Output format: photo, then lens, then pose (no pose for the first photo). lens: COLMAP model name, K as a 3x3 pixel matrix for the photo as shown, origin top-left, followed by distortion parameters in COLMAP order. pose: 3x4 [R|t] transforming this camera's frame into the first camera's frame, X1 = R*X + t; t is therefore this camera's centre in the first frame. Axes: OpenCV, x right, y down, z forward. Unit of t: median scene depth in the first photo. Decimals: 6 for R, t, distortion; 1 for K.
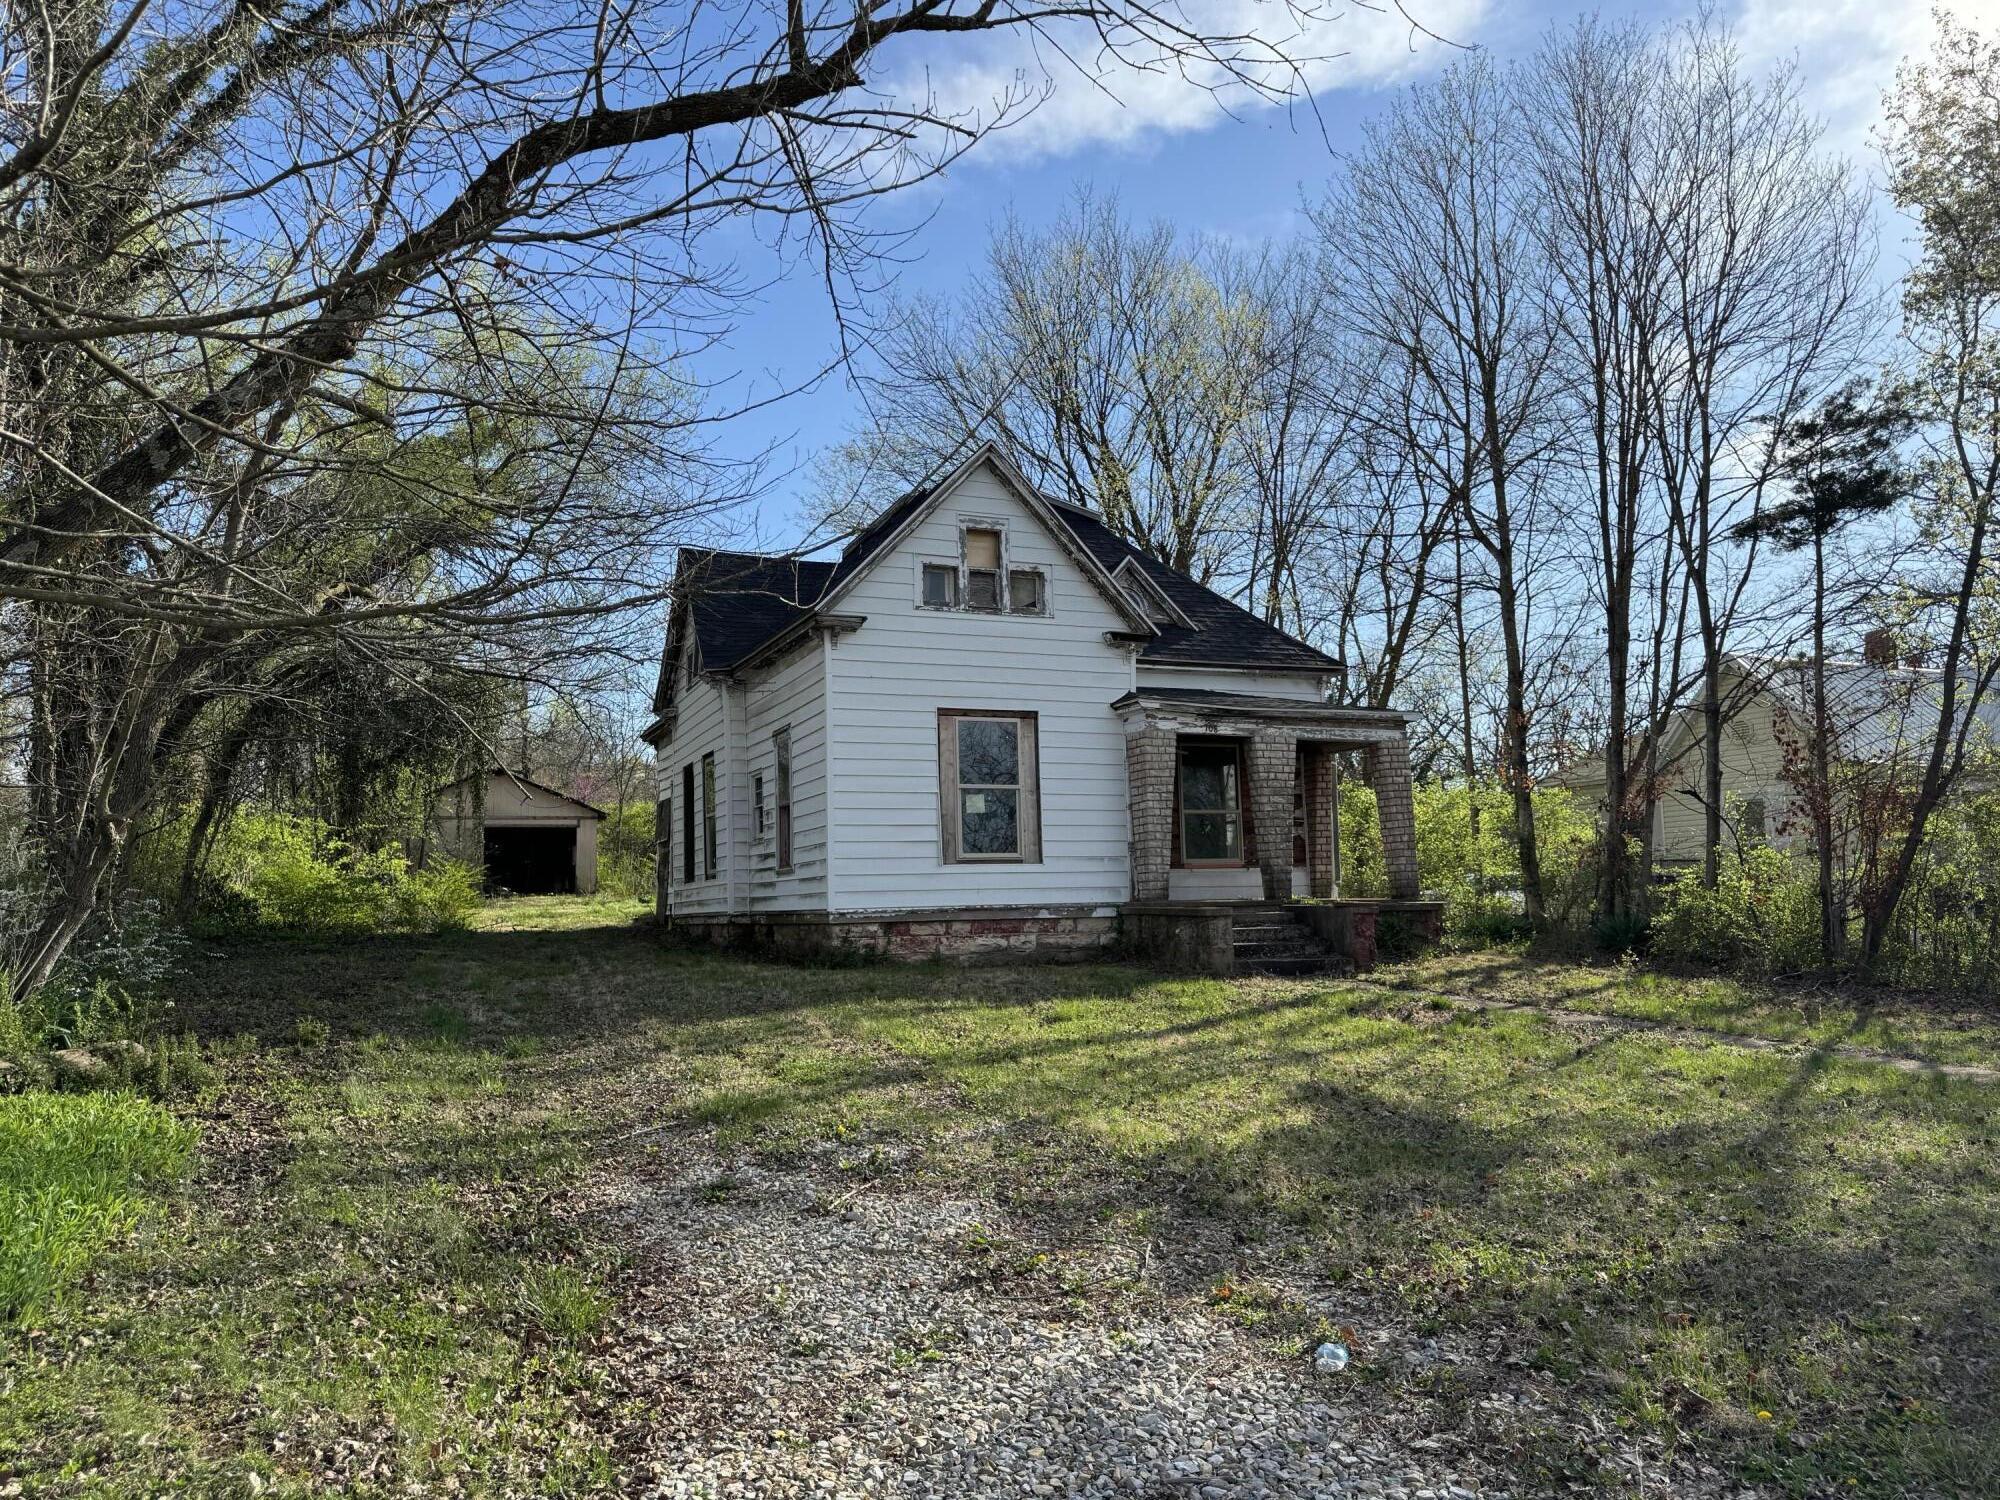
lens RADIAL K [[1379.1, 0, 956.0], [0, 1379.1, 766.2], [0, 0, 1]] dist [0.098925, -0.040037]
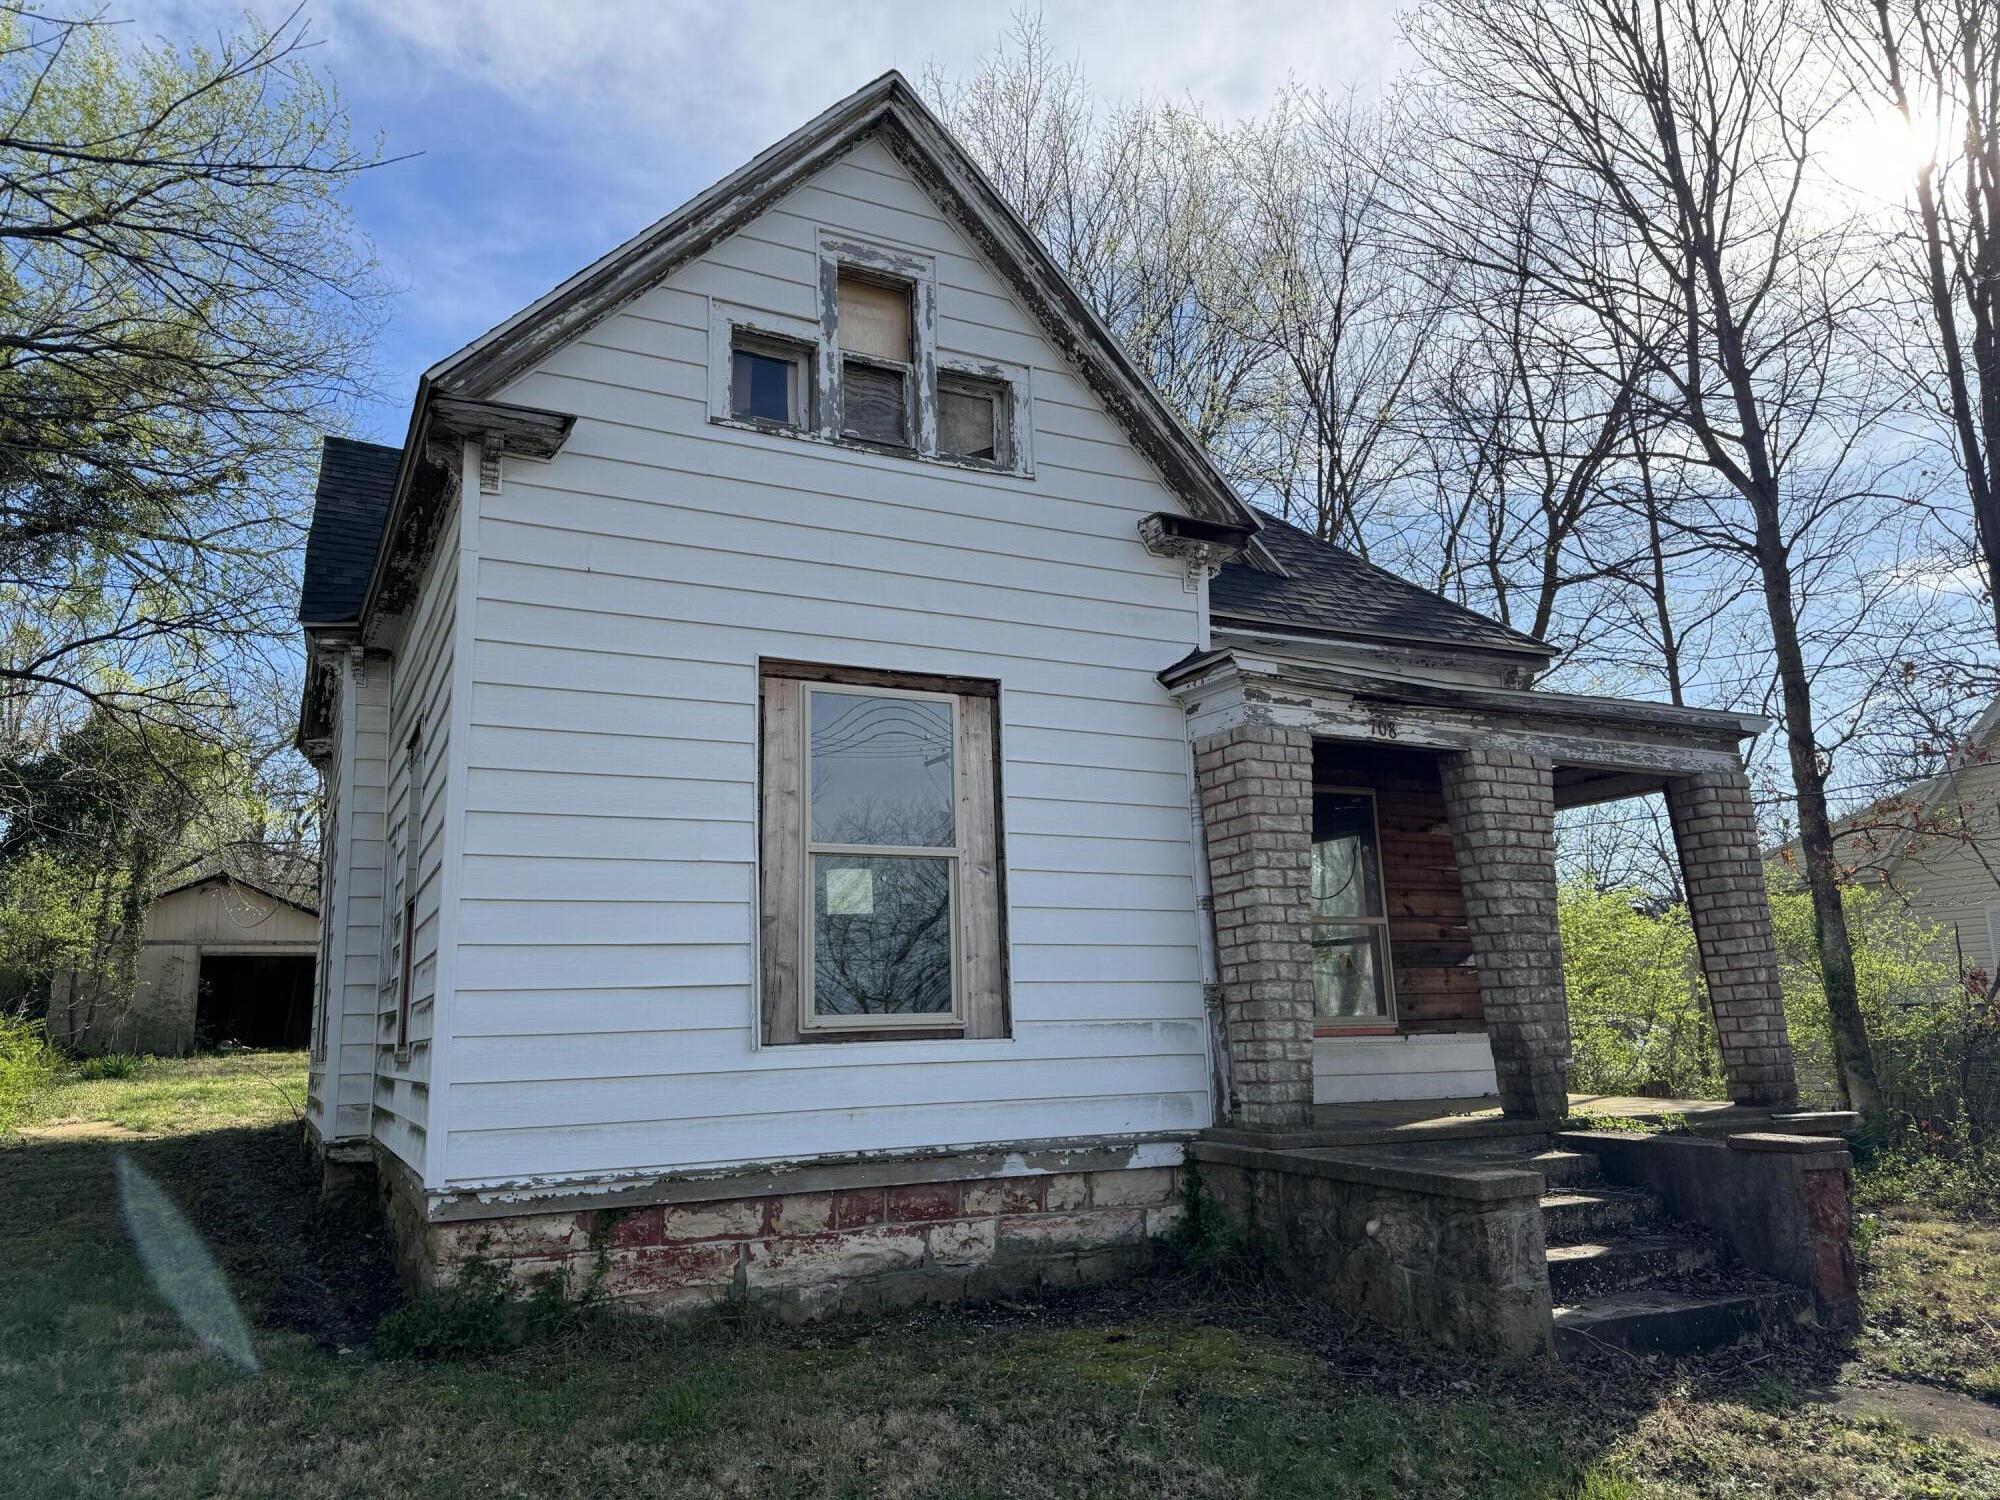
lens RADIAL K [[1379.1, 0, 963.1], [0, 1379.1, 735.4], [0, 0, 1]] dist [0.098925, -0.040037]
pose [[0.998357, 0.009424, 0.056516, 0.023662], [-0.003005, 0.993636, -0.112602, 0.026770], [-0.057218, 0.112248, 0.992032, 0.573284]]
